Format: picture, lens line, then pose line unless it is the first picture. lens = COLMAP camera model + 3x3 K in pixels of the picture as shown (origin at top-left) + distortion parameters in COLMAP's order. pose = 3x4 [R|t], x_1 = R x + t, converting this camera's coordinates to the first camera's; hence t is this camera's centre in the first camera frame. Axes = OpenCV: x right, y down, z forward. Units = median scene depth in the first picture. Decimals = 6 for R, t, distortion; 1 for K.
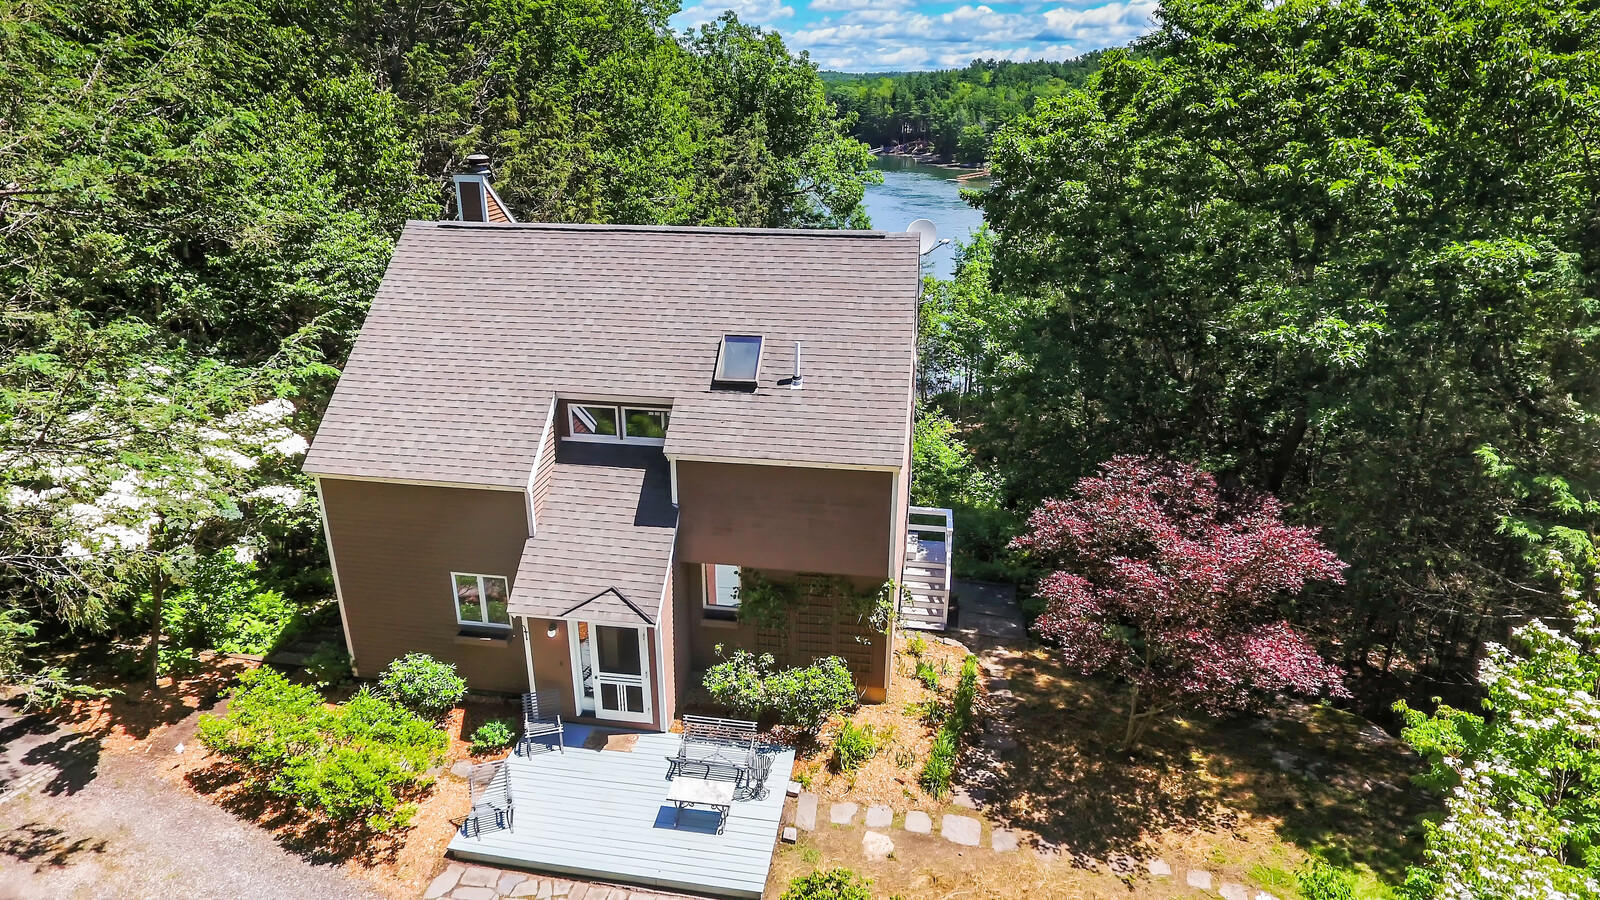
lens RADIAL K [[941.5, 0, 796.2], [0, 941.5, 448.6], [0, 0, 1]] dist [-0.009826, 0.000573]
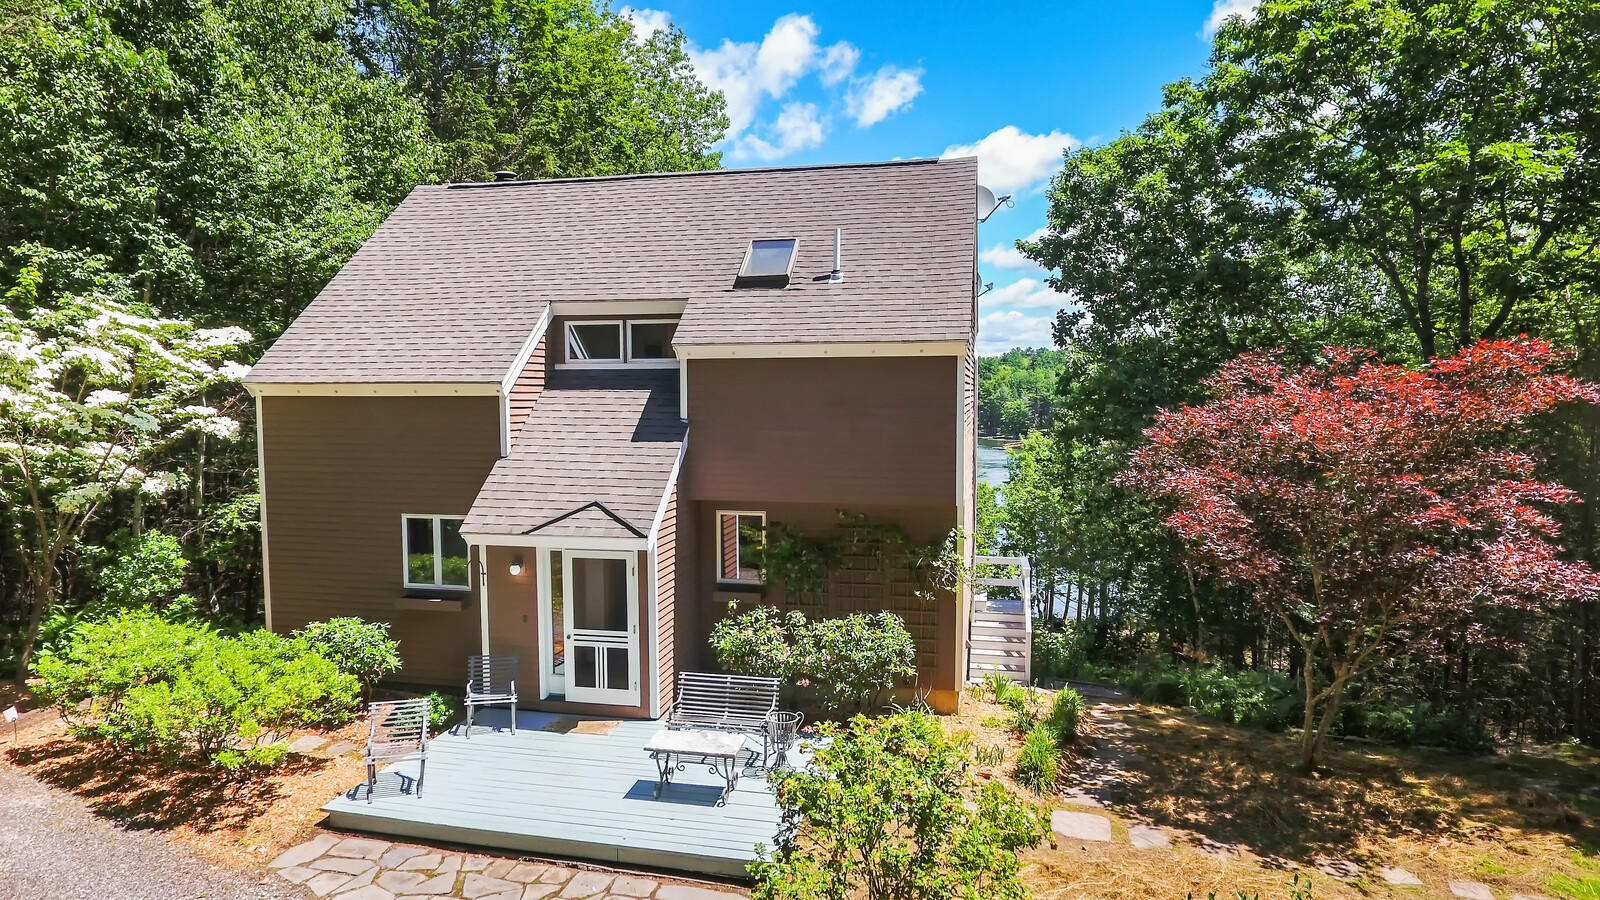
lens RADIAL K [[941.5, 0, 794.2], [0, 941.5, 446.9], [0, 0, 1]] dist [-0.009826, 0.000573]
pose [[0.998512, -0.002965, -0.054452, 0.008269], [-0.012971, 0.956950, -0.289962, 0.314871], [0.052968, 0.290237, 0.955488, 0.249438]]
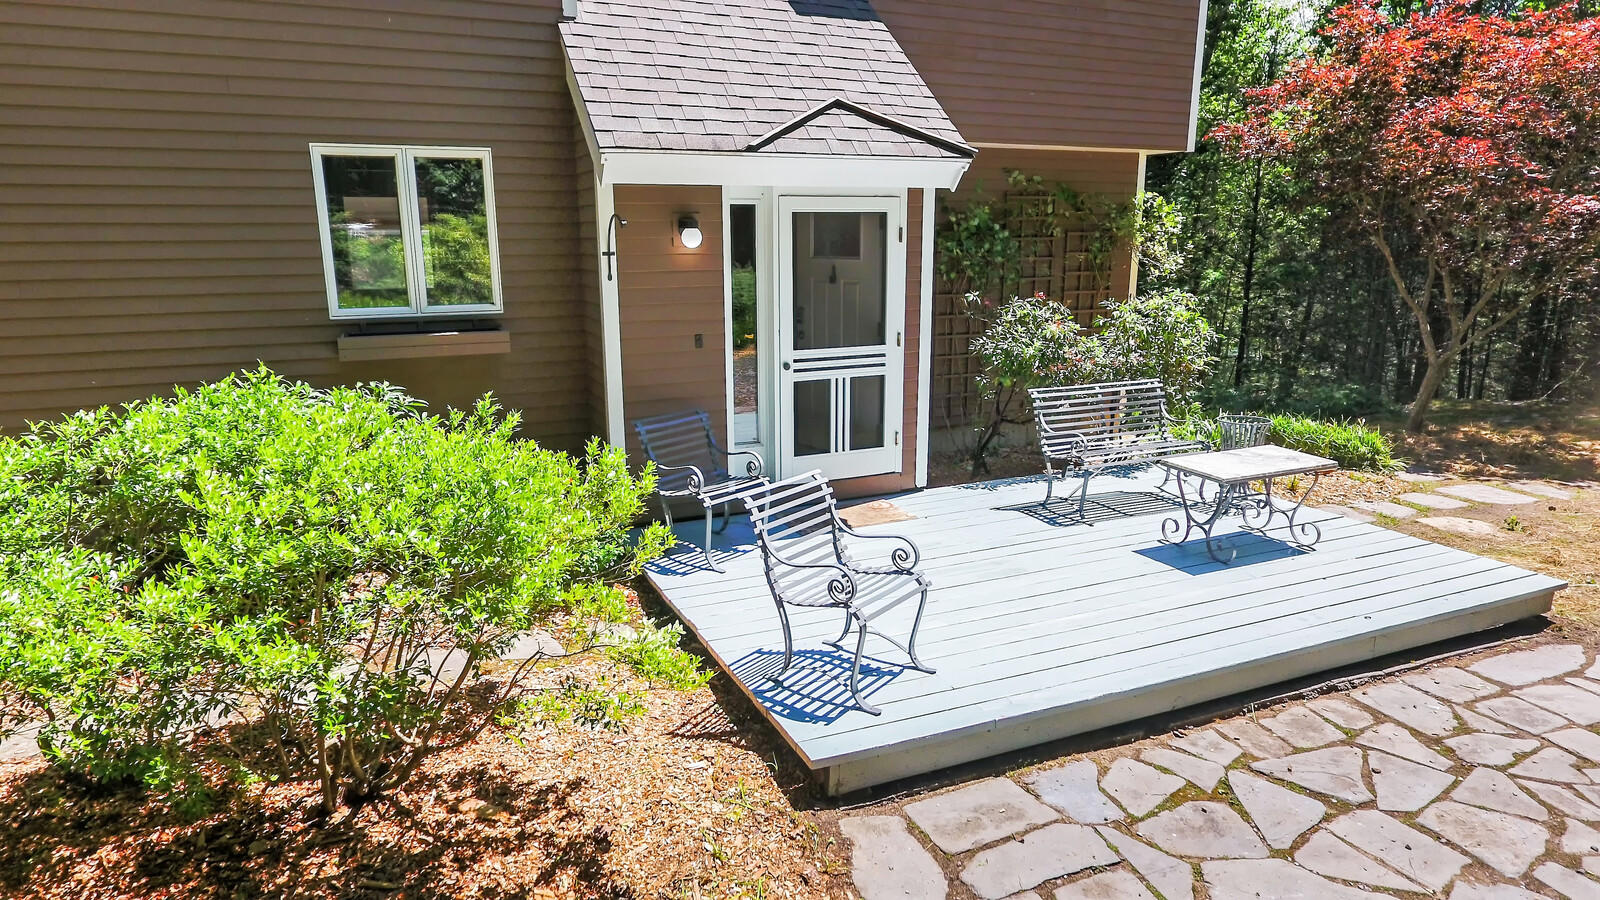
lens RADIAL K [[941.5, 0, 796.4], [0, 941.5, 446.5], [0, 0, 1]] dist [-0.009826, 0.000573]
pose [[0.842078, -0.125960, 0.524442, -0.425243], [0.198801, 0.976372, -0.084704, 0.312692], [-0.501381, 0.175587, 0.847222, 0.667026]]
